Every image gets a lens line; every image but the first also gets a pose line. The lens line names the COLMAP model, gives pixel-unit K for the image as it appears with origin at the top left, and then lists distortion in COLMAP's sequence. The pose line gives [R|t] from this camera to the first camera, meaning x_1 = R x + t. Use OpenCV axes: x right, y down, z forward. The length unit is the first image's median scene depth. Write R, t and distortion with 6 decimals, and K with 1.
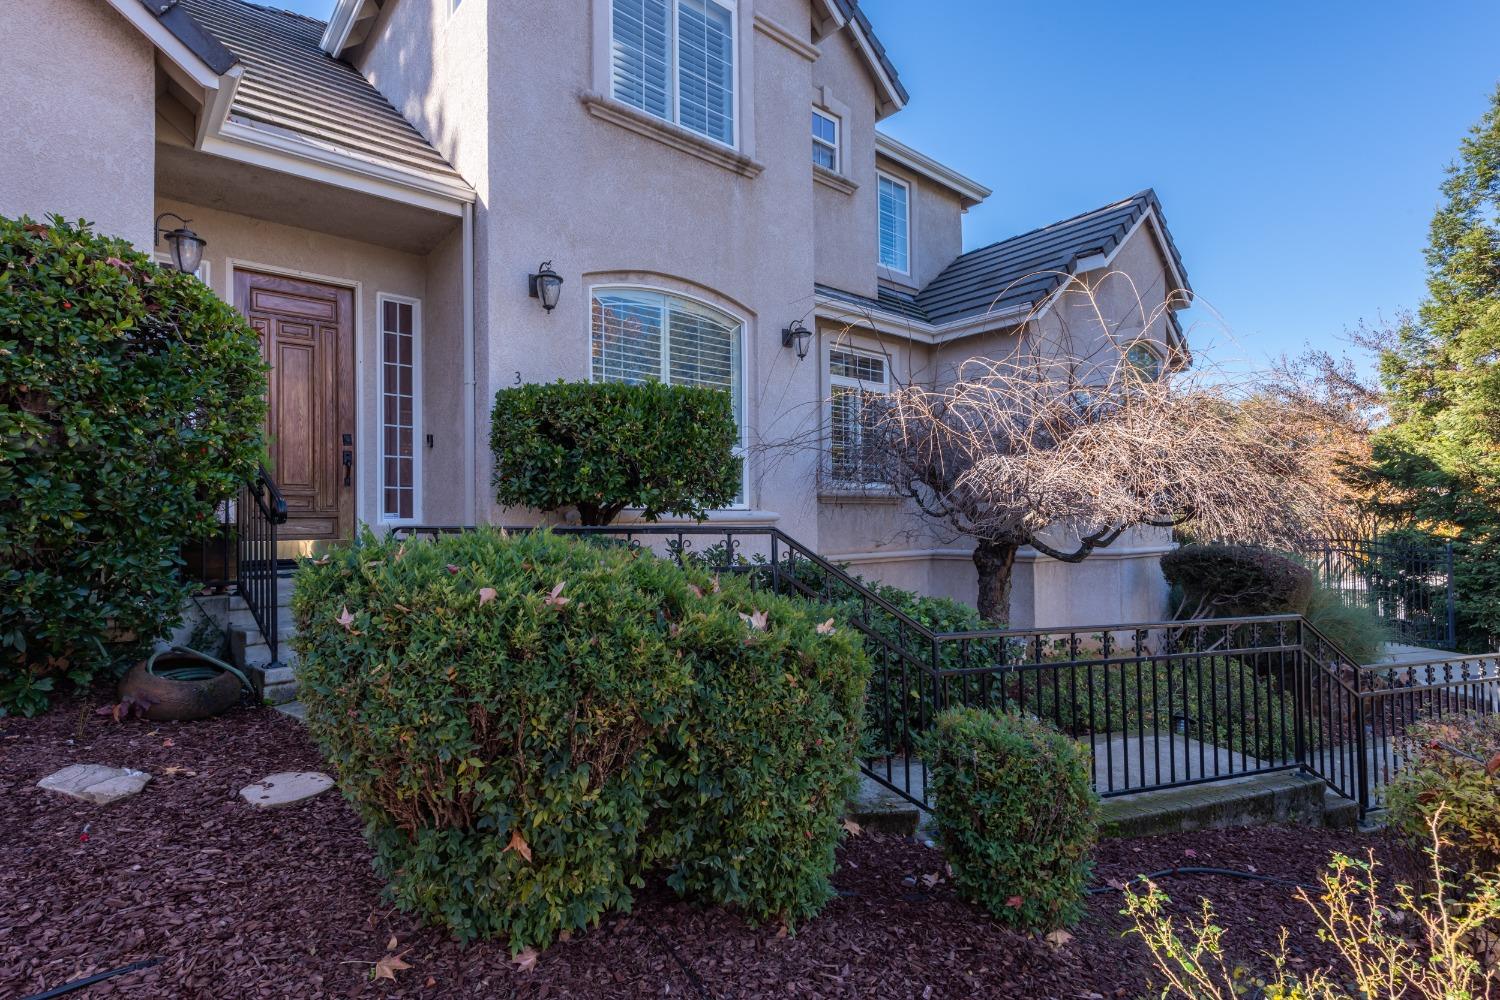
lens RADIAL K [[741.6, 0, 733.9], [0, 741.6, 506.1], [0, 0, 1]] dist [0.001767, 0.000120]
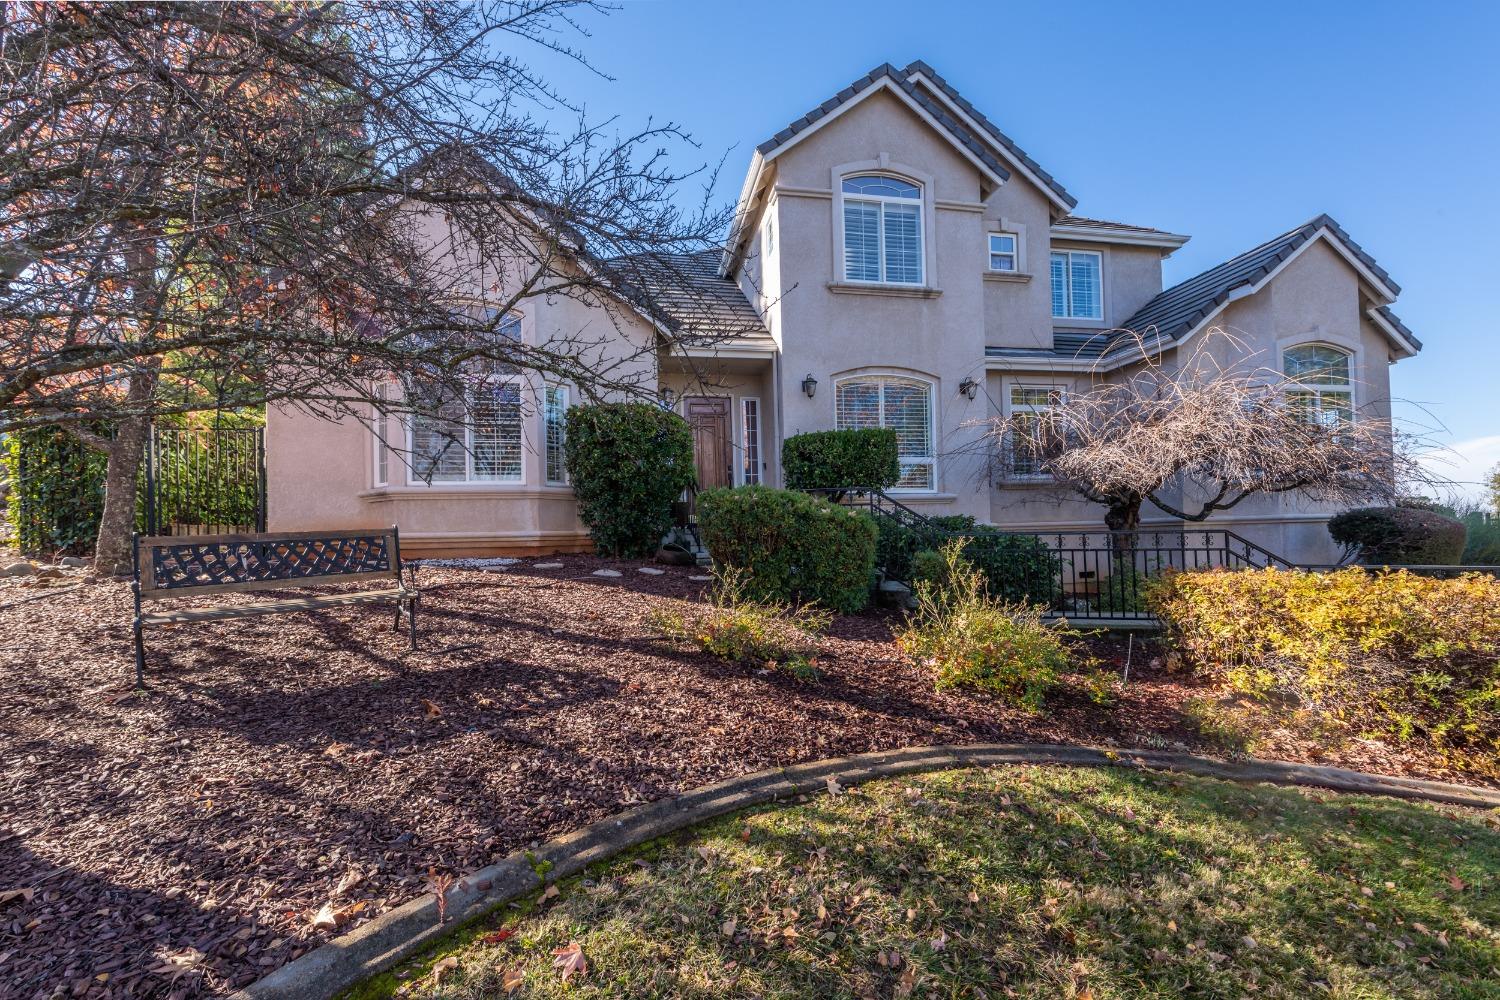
lens RADIAL K [[597.9, 0, 750.0], [0, 597.9, 500.0], [0, 0, 1]] dist [-0.000777, -0.000034]
pose [[0.880475, -0.050169, -0.471430, 0.278459], [0.031714, 0.998391, -0.047017, 0.069936], [0.473030, 0.026447, 0.880649, -0.401228]]
